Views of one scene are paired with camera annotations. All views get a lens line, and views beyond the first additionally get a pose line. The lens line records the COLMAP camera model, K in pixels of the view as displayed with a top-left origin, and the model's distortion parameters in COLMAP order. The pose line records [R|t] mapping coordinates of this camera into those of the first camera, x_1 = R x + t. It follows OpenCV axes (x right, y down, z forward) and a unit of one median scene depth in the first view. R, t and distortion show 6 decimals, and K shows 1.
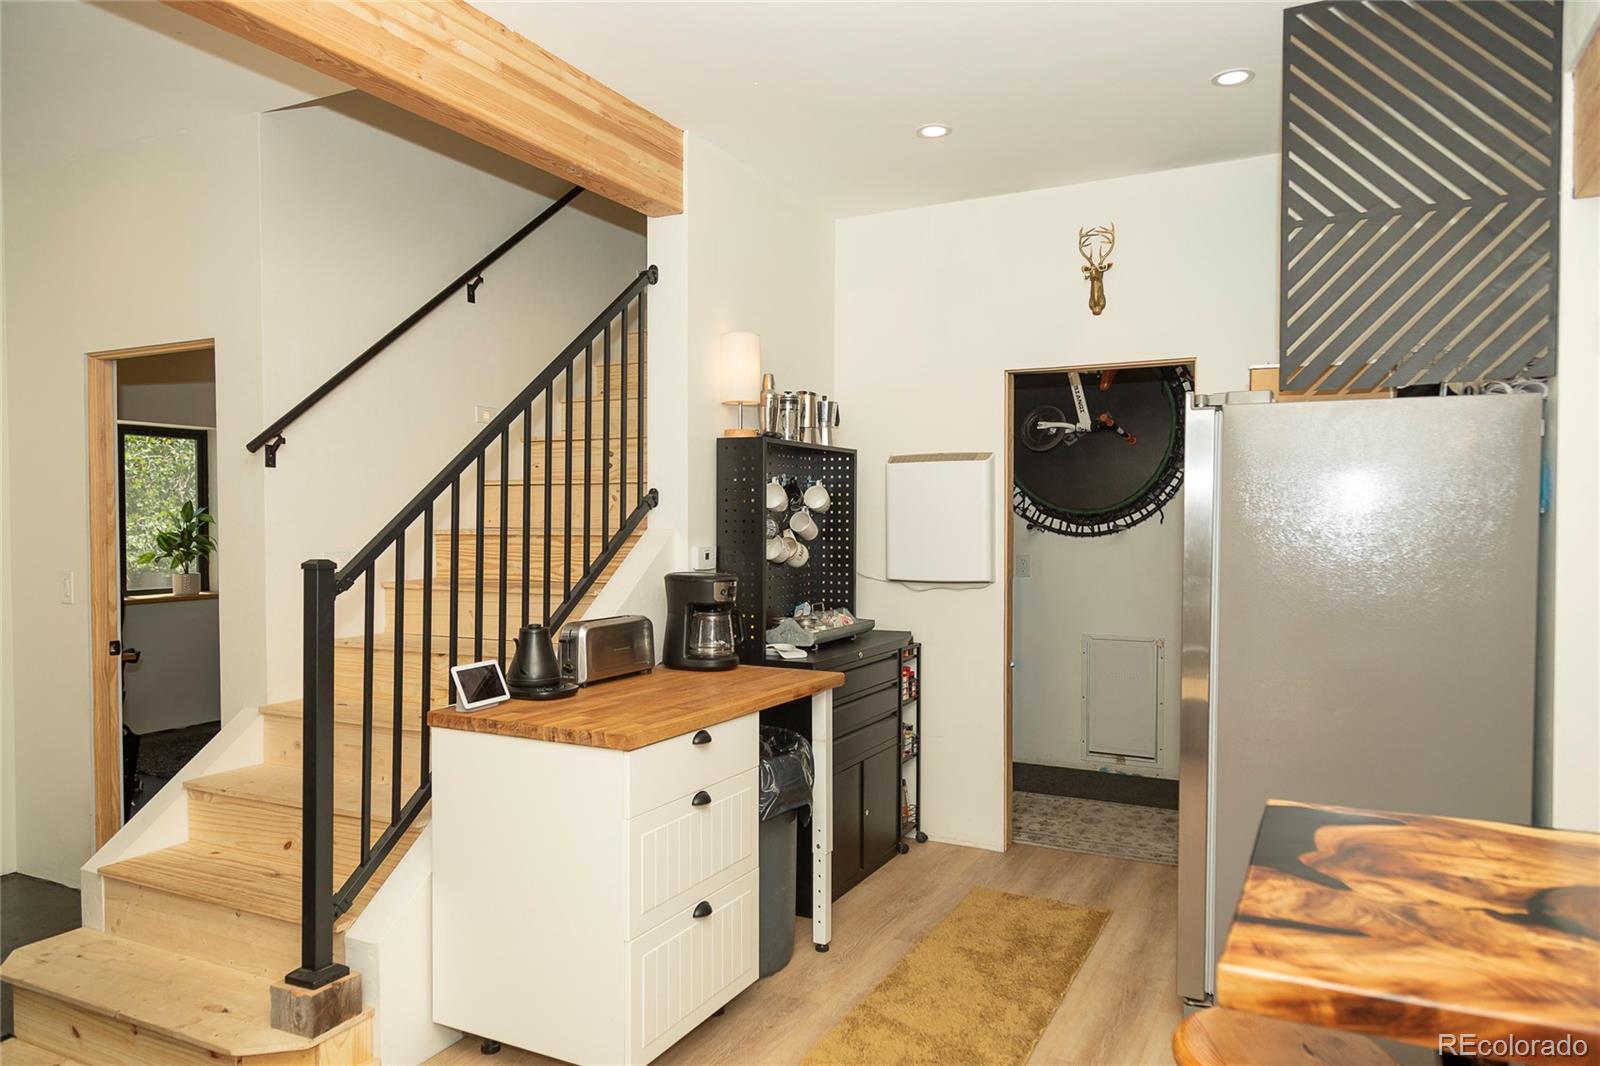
lens RADIAL K [[1065.5, 0, 800.0], [0, 1065.5, 533.0], [0, 0, 1]] dist [-0.002663, -0.002633]
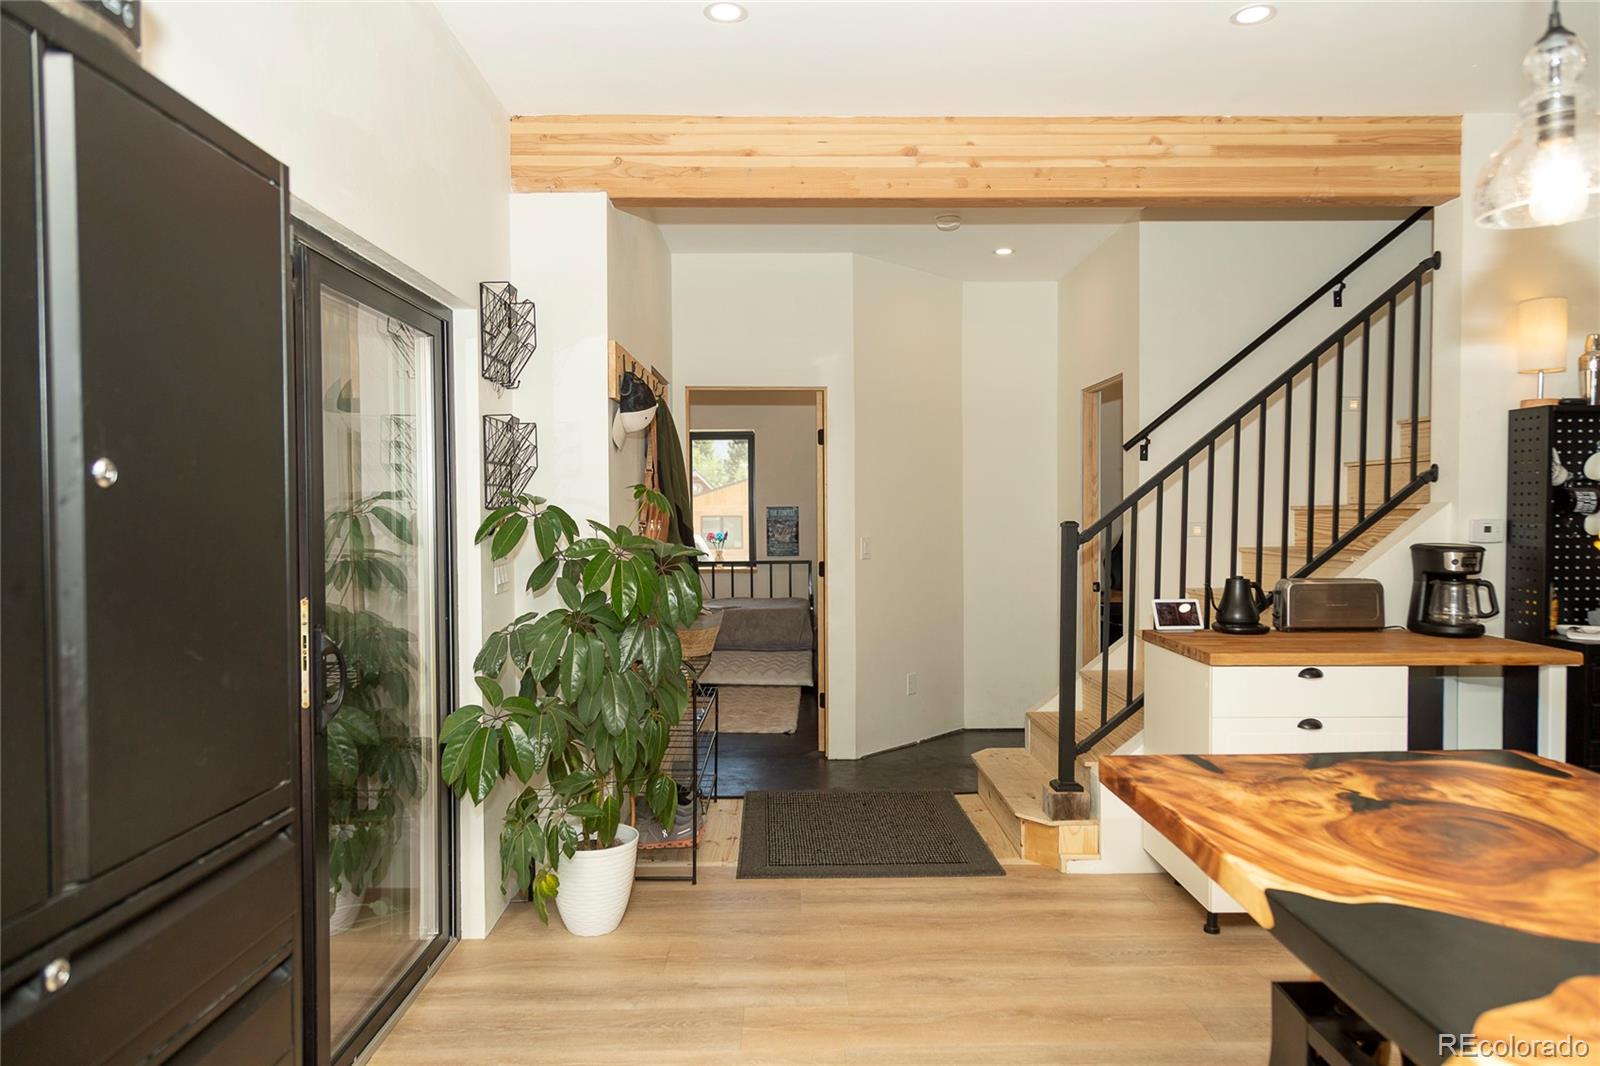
lens RADIAL K [[1038.3, 0, 800.0], [0, 1038.3, 533.0], [0, 0, 1]] dist [0.044595, -0.003631]
pose [[0.475279, 0.019278, -0.879624, 0.494341], [-0.007541, 0.999812, 0.017837, 0.012511], [0.879803, -0.001844, 0.475336, -0.053238]]
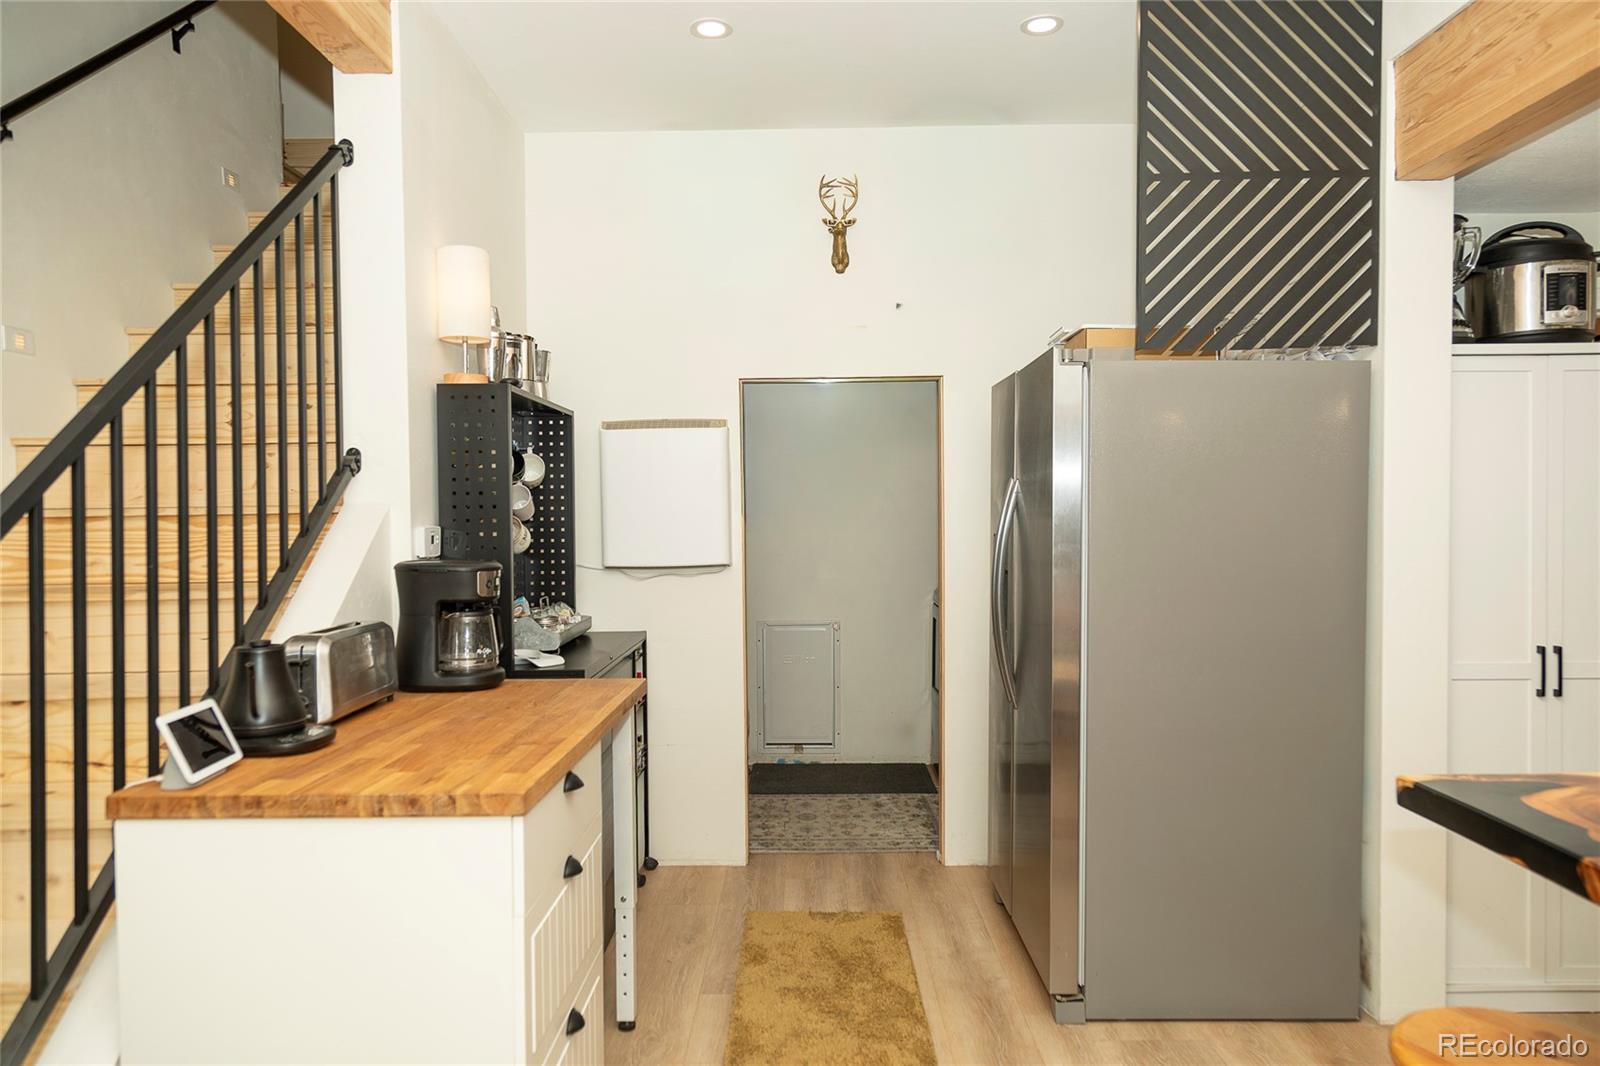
lens RADIAL K [[1063.2, 0, 798.0], [0, 1063.2, 541.1], [0, 0, 1]] dist [0.012914, -0.000420]
pose [[0.887360, -0.020540, 0.460619, -0.208064], [0.015941, 0.999777, 0.013872, 0.016856], [-0.460801, -0.004967, 0.887489, 0.216749]]
